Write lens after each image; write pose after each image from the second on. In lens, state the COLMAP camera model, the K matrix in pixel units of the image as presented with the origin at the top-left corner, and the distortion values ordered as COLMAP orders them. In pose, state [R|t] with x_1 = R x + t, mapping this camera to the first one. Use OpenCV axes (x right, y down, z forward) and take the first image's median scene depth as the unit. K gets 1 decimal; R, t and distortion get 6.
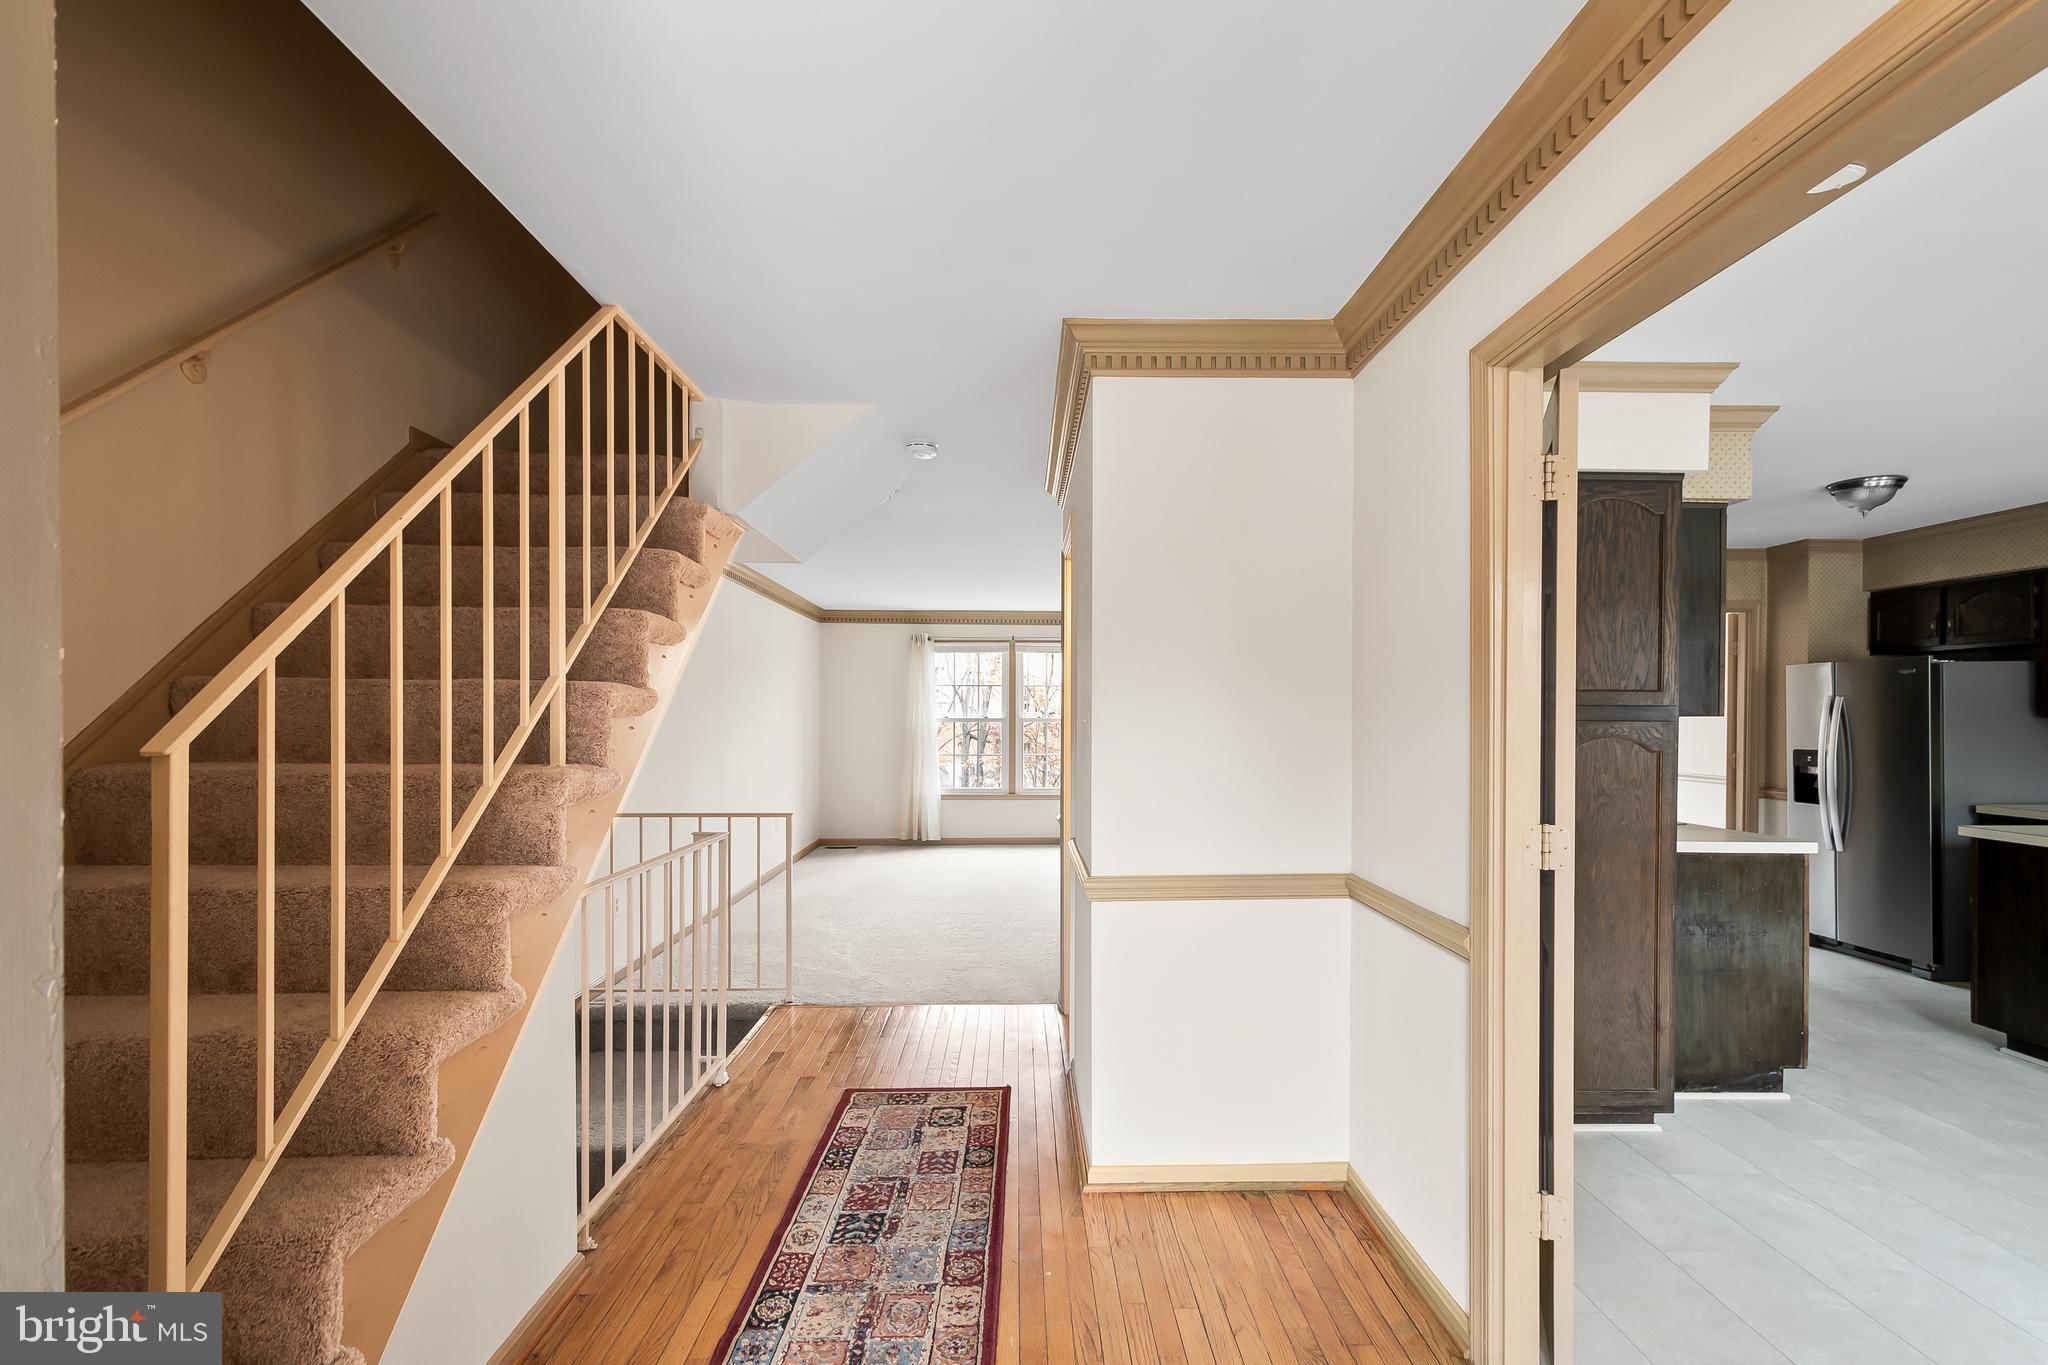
lens RADIAL K [[905.3, 0, 1022.5], [0, 905.3, 718.8], [0, 0, 1]] dist [0.003987, -0.001024]
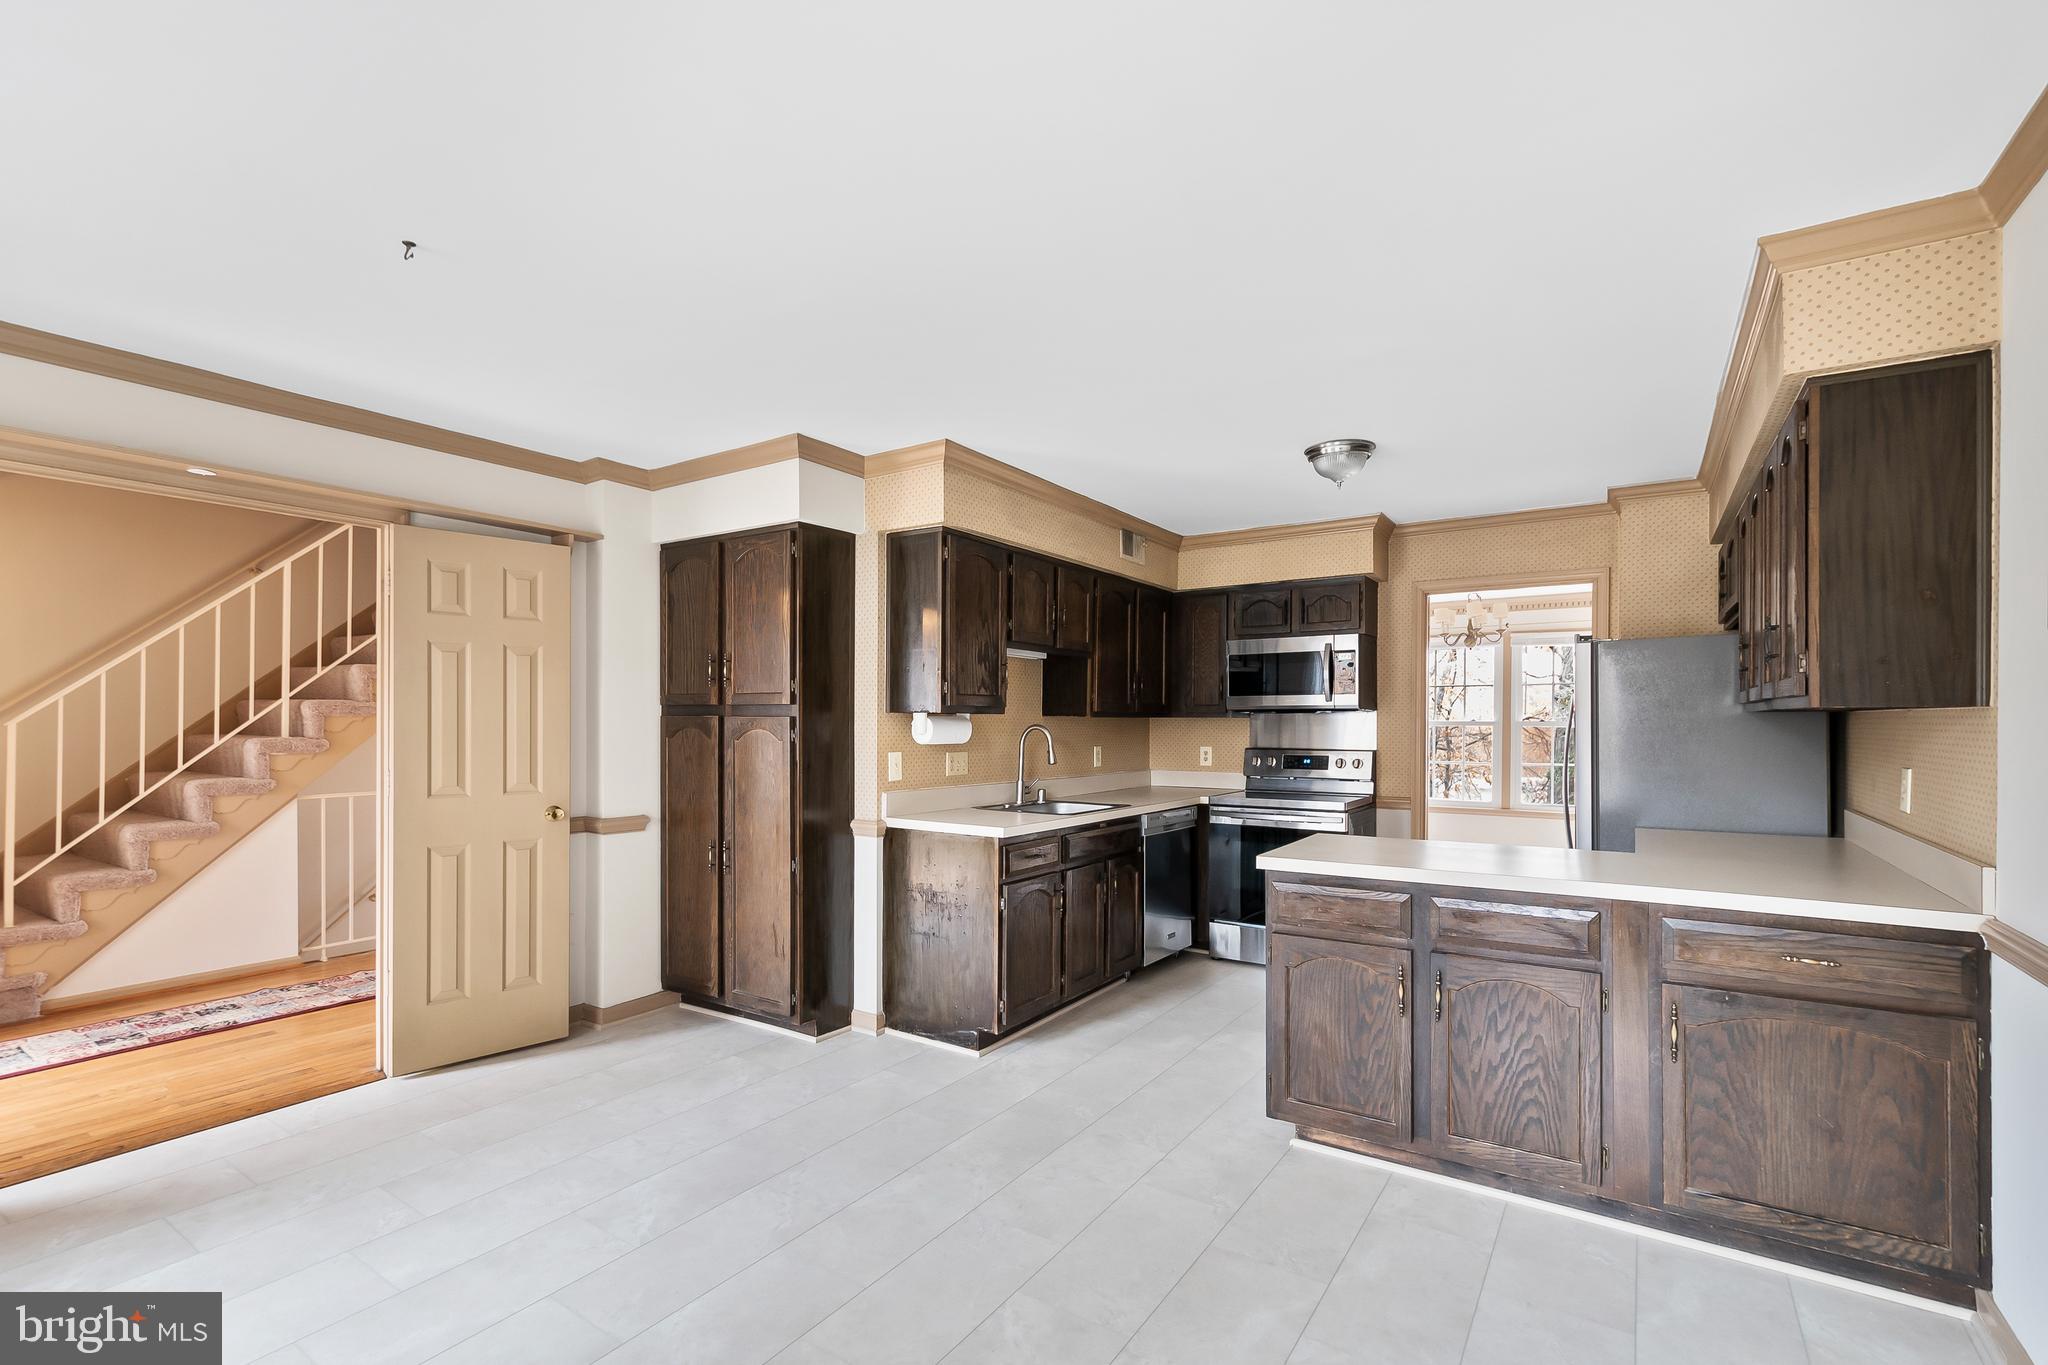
lens RADIAL K [[905.3, 0, 1033.5], [0, 905.3, 737.7], [0, 0, 1]] dist [0.003987, -0.001024]
pose [[0.825550, 0.006508, -0.564291, 0.964855], [0.000898, 0.999917, 0.012845, 0.008559], [0.564328, -0.011111, 0.825476, 0.079844]]
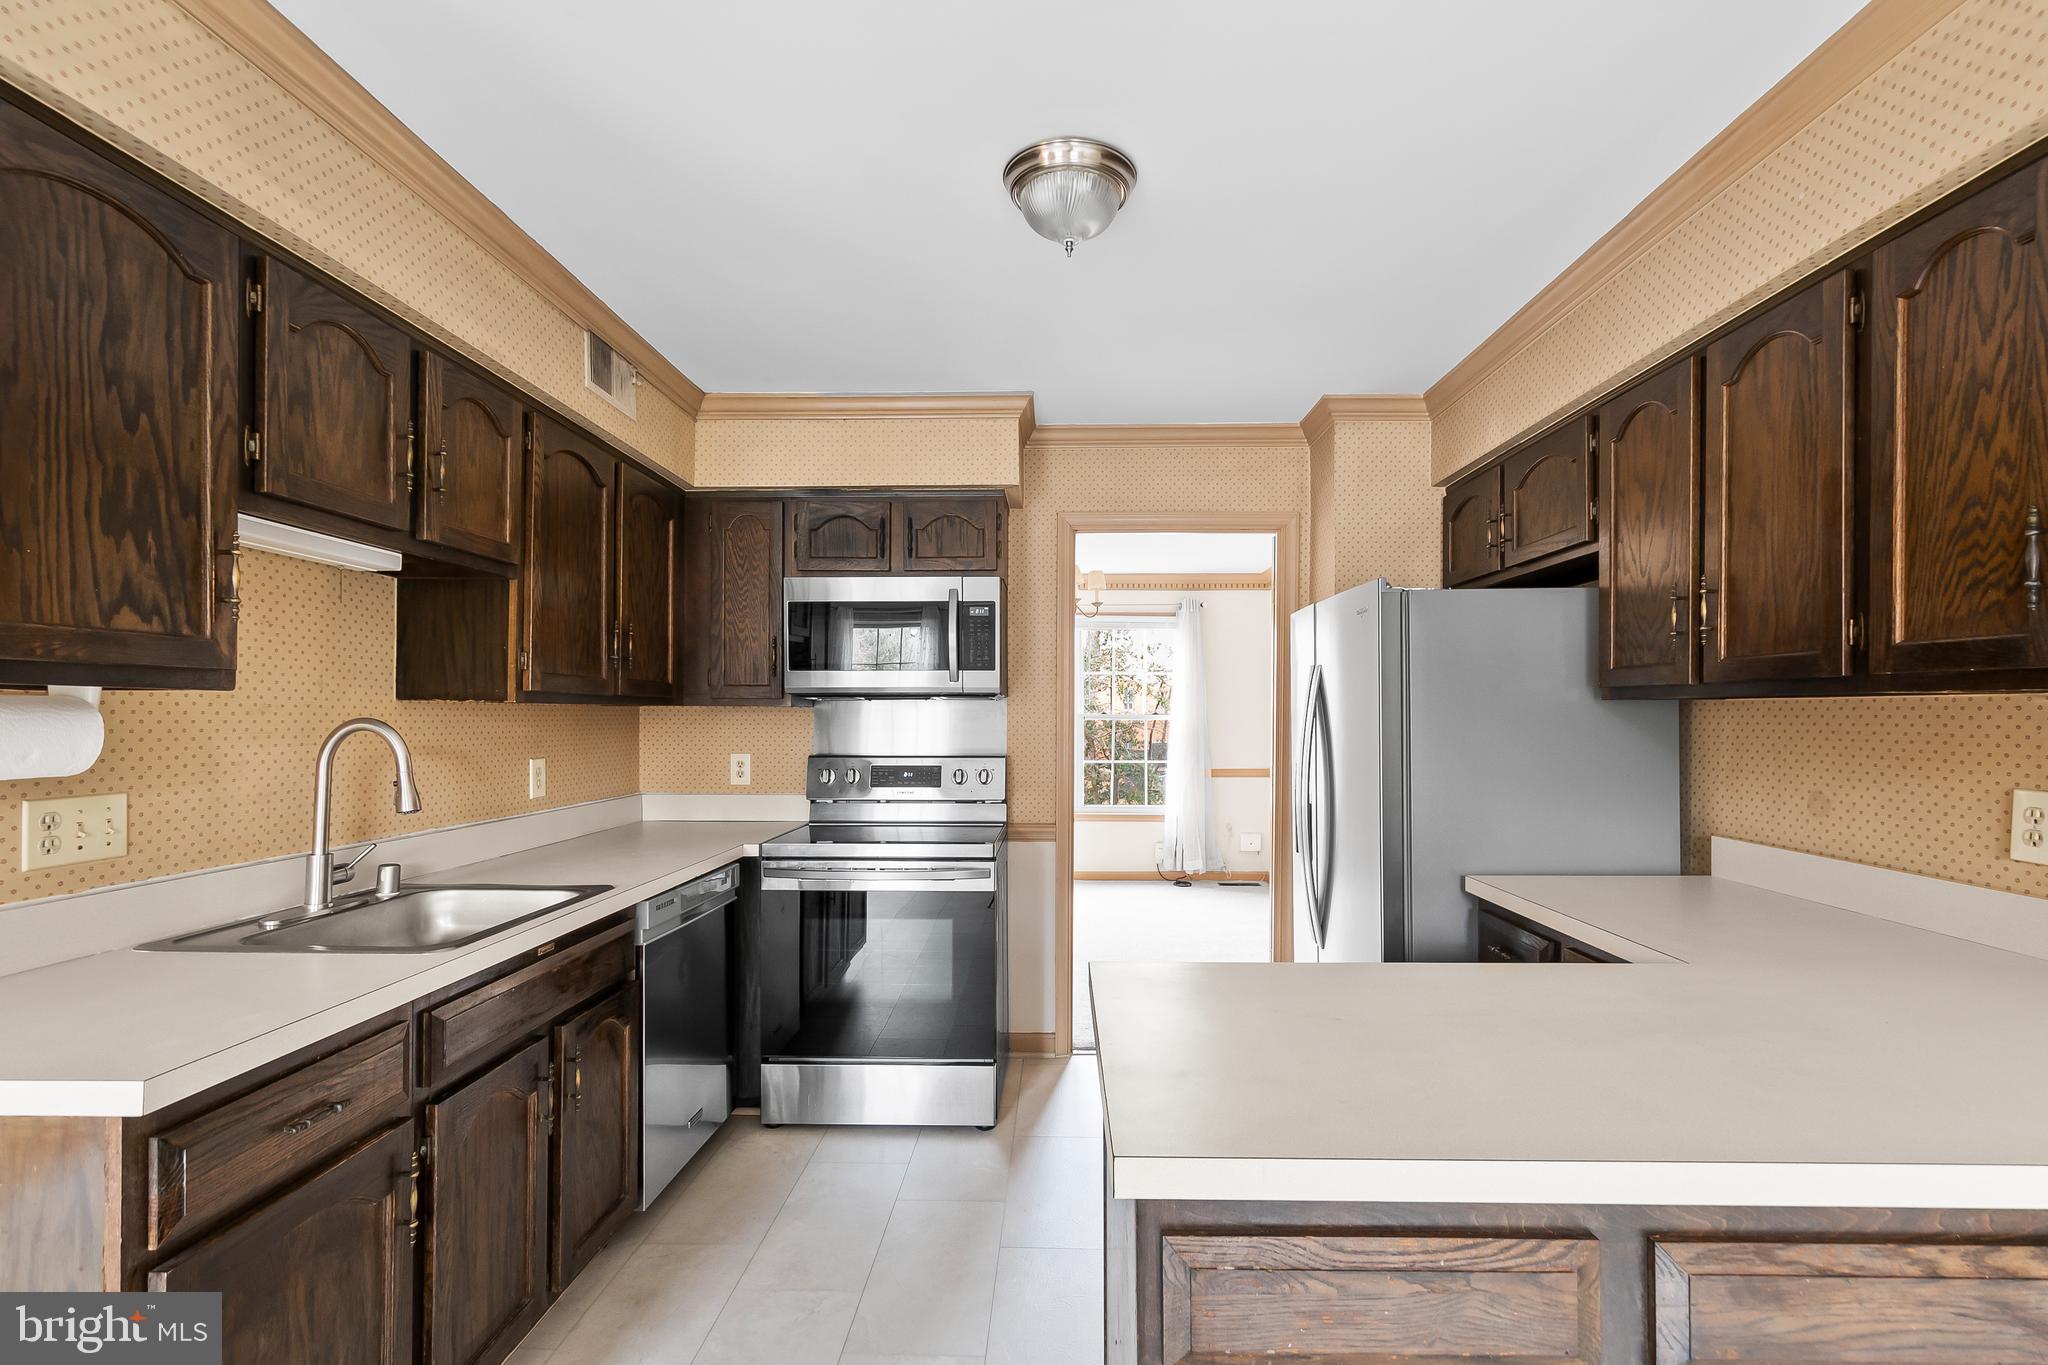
lens RADIAL K [[905.3, 0, 1036.9], [0, 905.3, 724.2], [0, 0, 1]] dist [0.003987, -0.001024]
pose [[0.999326, -0.002182, -0.036642, 0.756381], [0.002405, 0.999979, 0.006042, 0.007837], [0.036629, -0.006126, 0.999310, 0.450894]]
